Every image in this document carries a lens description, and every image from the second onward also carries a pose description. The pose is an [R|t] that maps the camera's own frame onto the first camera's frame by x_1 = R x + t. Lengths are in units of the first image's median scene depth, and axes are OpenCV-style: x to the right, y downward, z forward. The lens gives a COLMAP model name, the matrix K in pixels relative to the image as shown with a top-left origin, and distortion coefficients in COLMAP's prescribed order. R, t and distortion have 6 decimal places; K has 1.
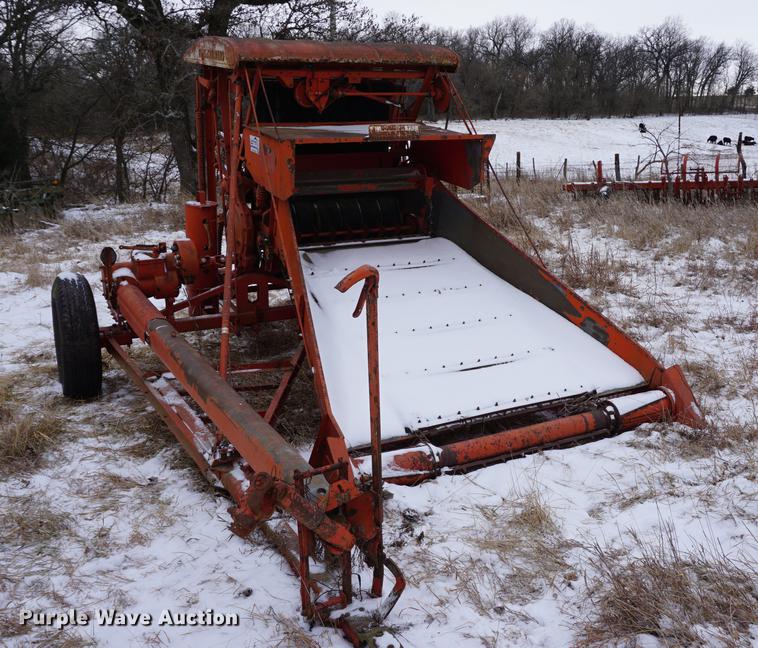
lens RADIAL K [[782.9, 0, 432.1], [0, 782.9, 322.7], [0, 0, 1]] dist [-0.012945, -0.008810]
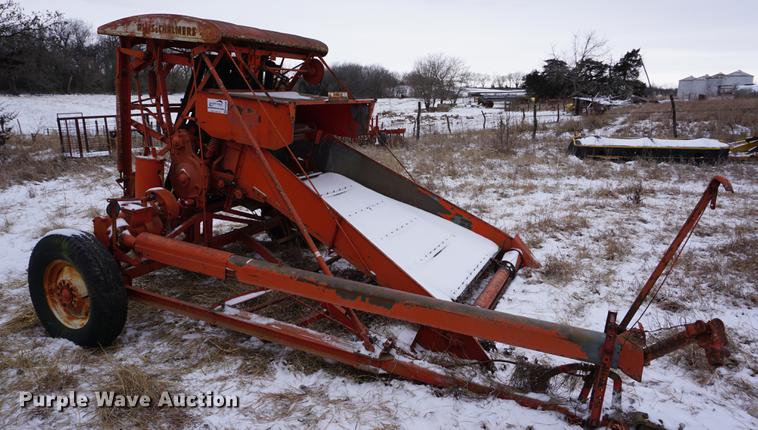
lens RADIAL K [[505.2, 0, 379.0], [0, 505.2, 215.0], [0, 0, 1]] dist [-0.015606, 0.002384]
pose [[0.816245, -0.115293, 0.566085, -0.494034], [0.128579, 0.991561, 0.016549, -0.040280], [-0.563216, 0.059279, 0.824181, 0.221432]]
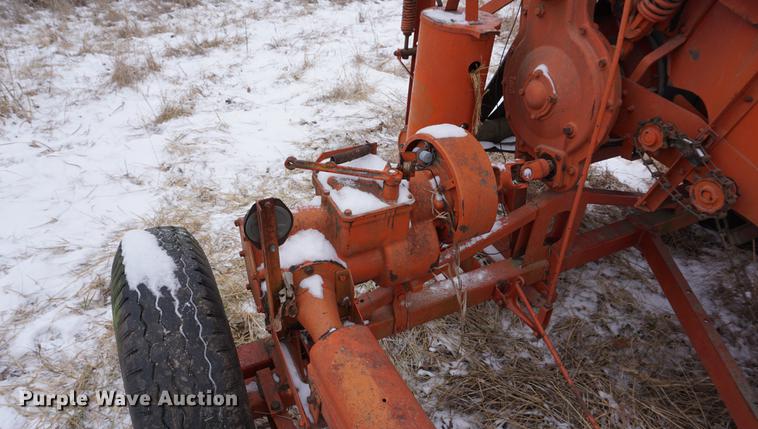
lens RADIAL K [[505.2, 0, 379.0], [0, 505.2, 214.5], [0, 0, 1]] dist [-0.015606, 0.002384]
pose [[0.997740, 0.047316, -0.047704, -0.351412], [-0.030081, 0.949426, 0.312547, -0.148450], [0.060080, -0.310405, 0.948704, 0.789754]]
